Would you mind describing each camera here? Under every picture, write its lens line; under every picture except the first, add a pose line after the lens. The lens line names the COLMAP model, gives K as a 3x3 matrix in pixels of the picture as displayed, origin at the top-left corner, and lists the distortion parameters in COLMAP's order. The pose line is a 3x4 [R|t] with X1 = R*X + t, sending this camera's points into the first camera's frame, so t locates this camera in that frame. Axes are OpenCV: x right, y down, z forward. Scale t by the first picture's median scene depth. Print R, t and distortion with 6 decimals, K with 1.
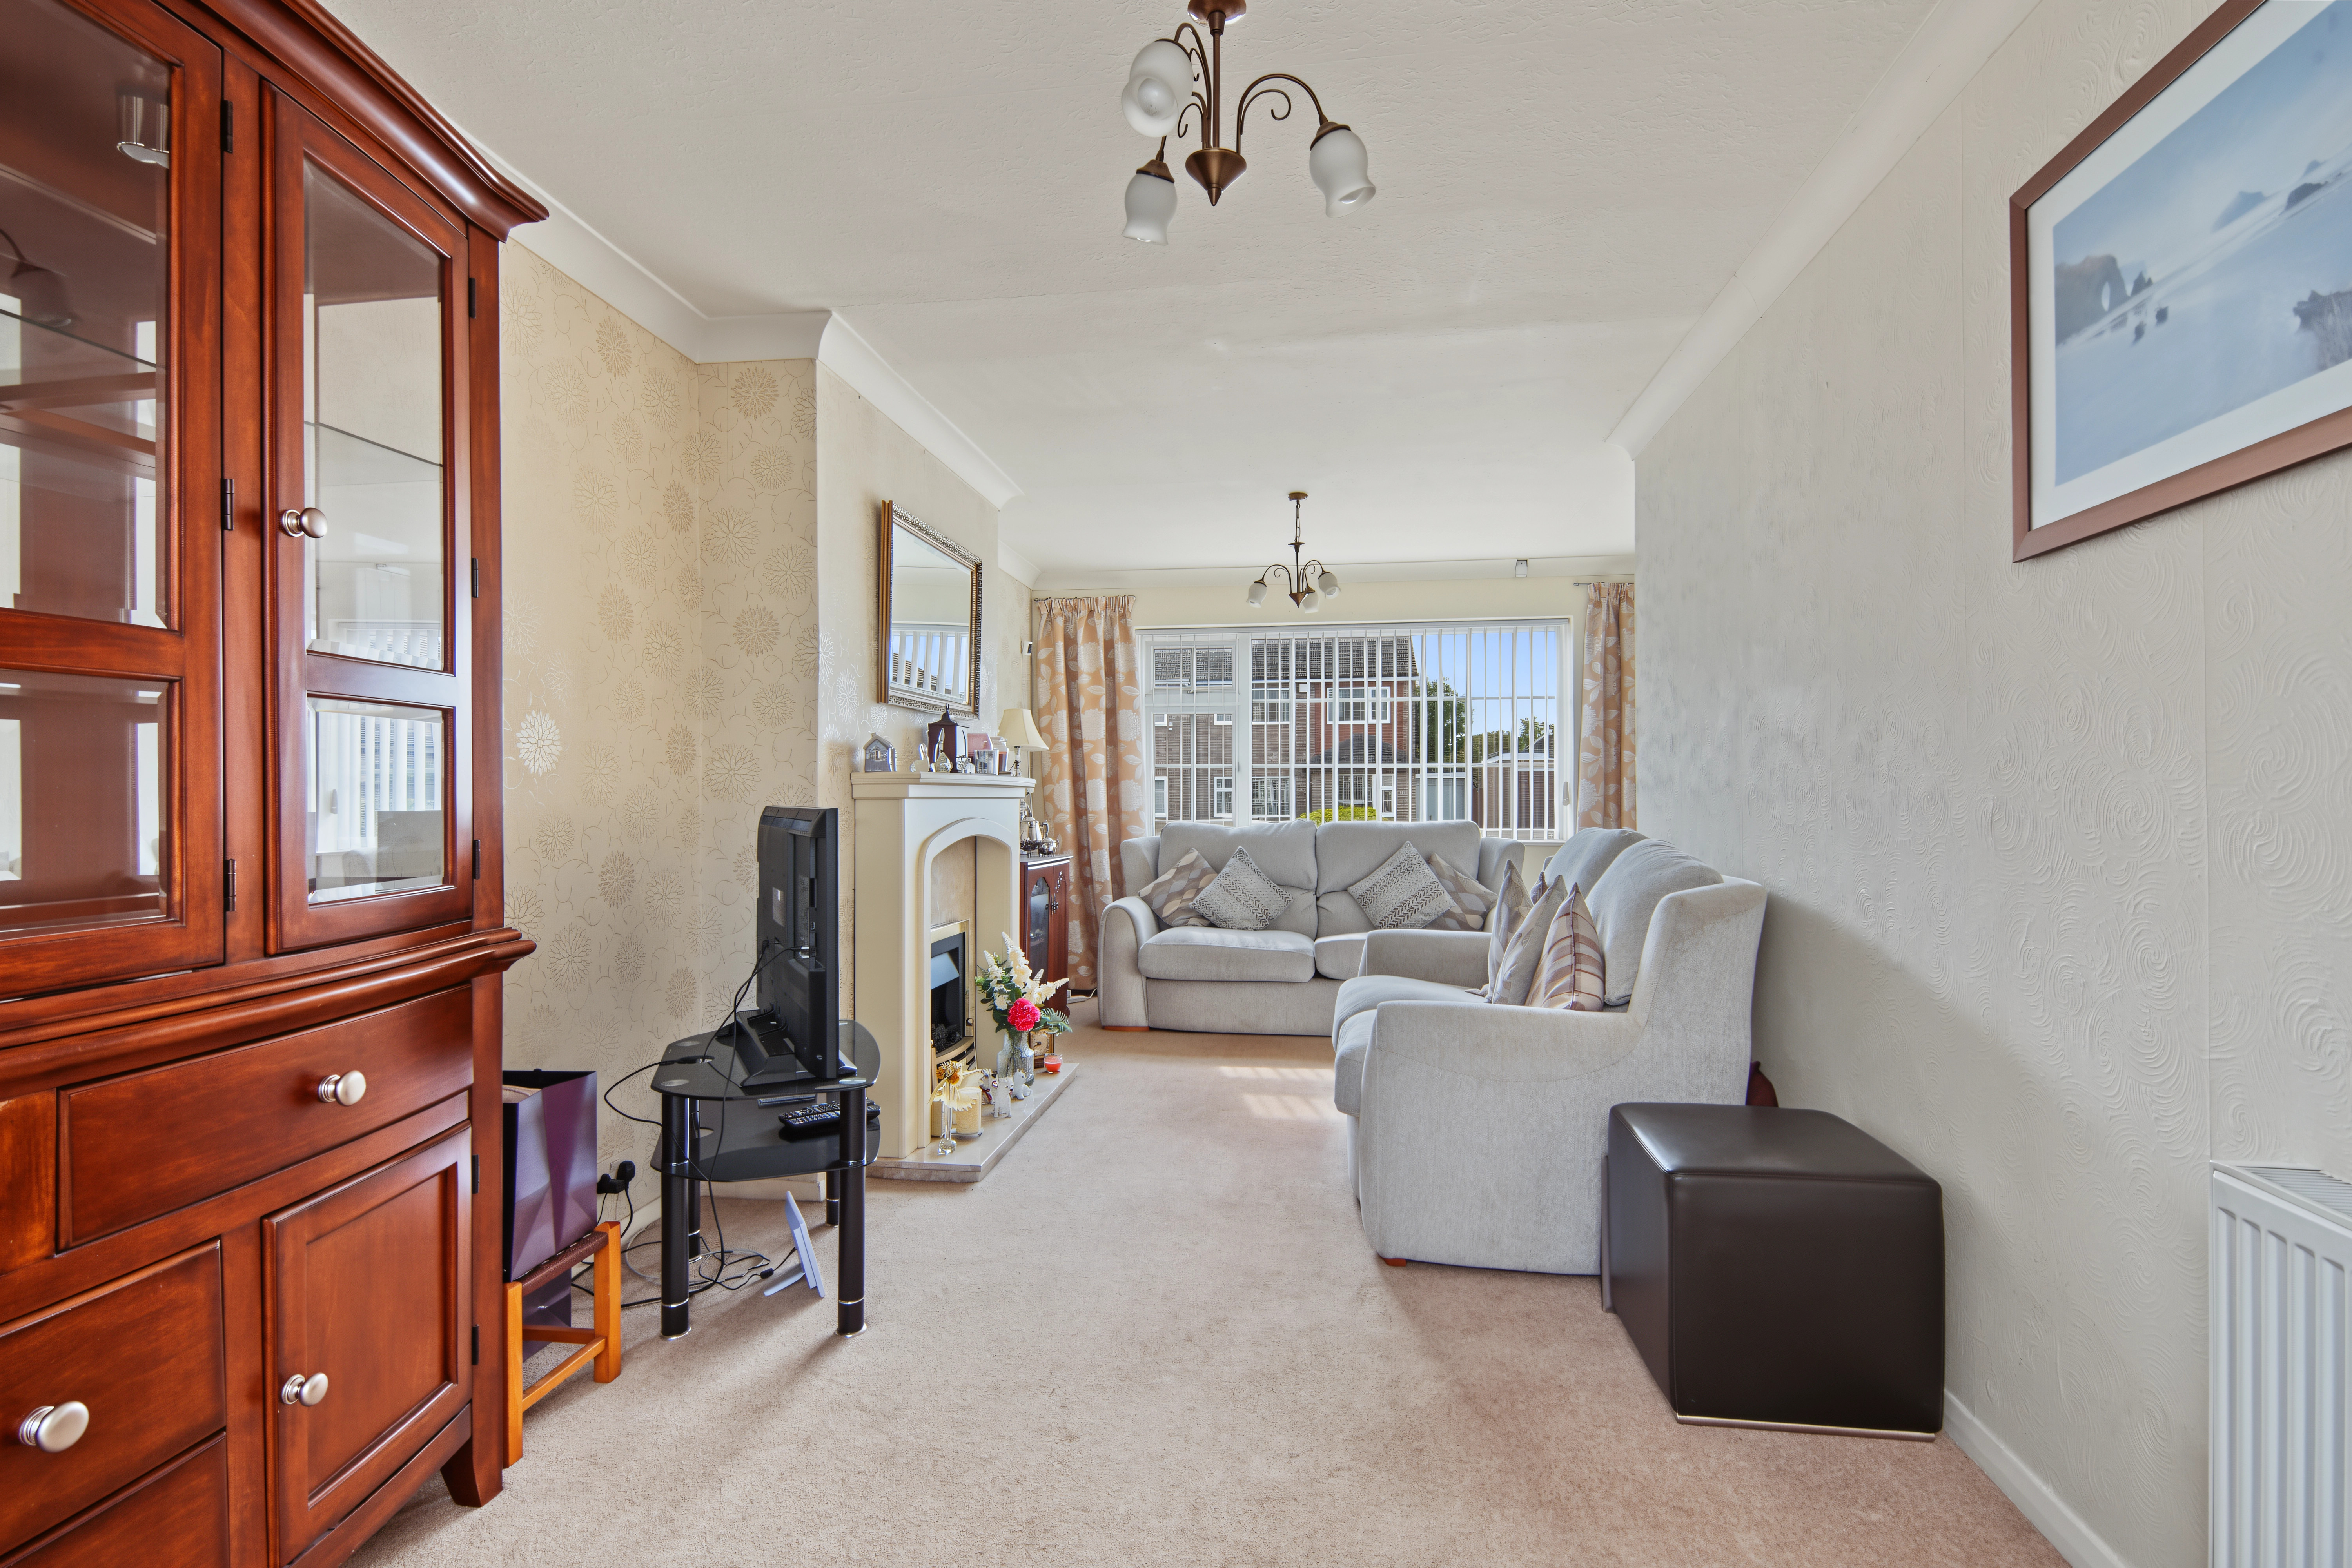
lens RADIAL K [[1143.6, 0, 1169.0], [0, 1143.6, 782.9], [0, 0, 1]] dist [0.034088, -0.024559]
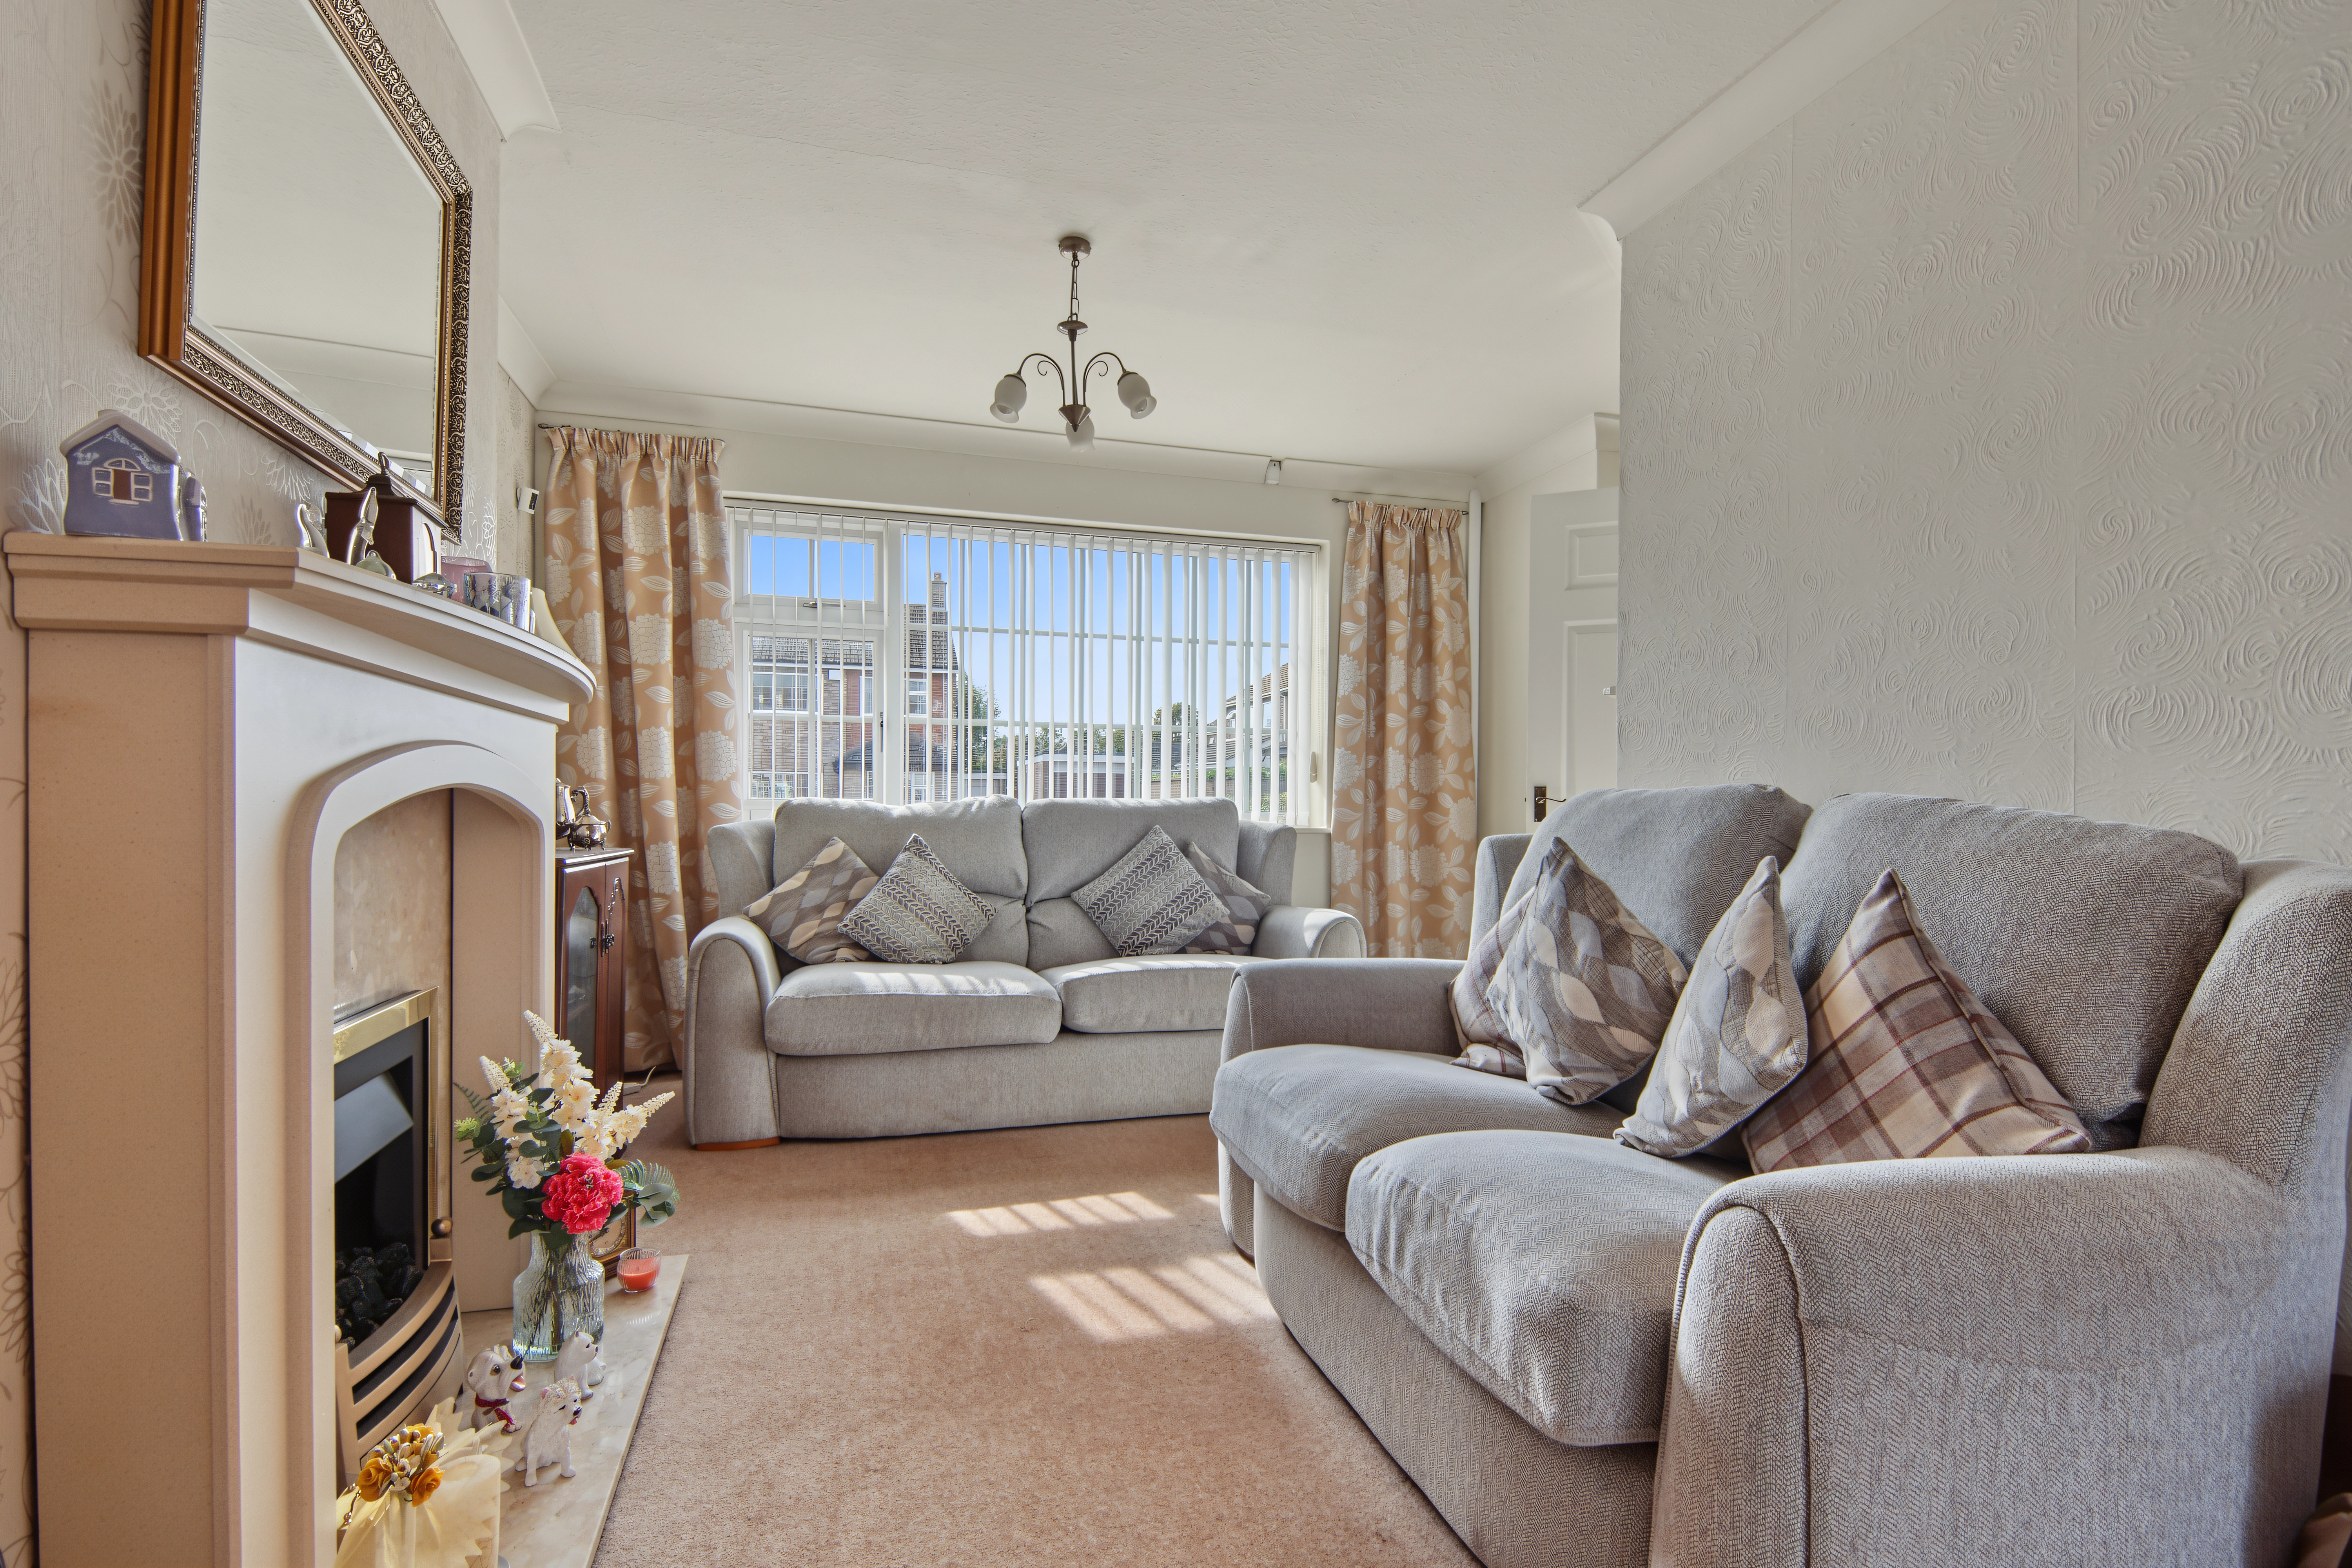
lens RADIAL K [[1133.3, 0, 1179.4], [0, 1133.3, 806.7], [0, 0, 1]] dist [0.023730, -0.024063]
pose [[0.904864, 0.006900, 0.425645, -0.076930], [-0.013062, 0.999848, 0.011561, 0.031282], [-0.425500, -0.016021, 0.904817, 0.361537]]
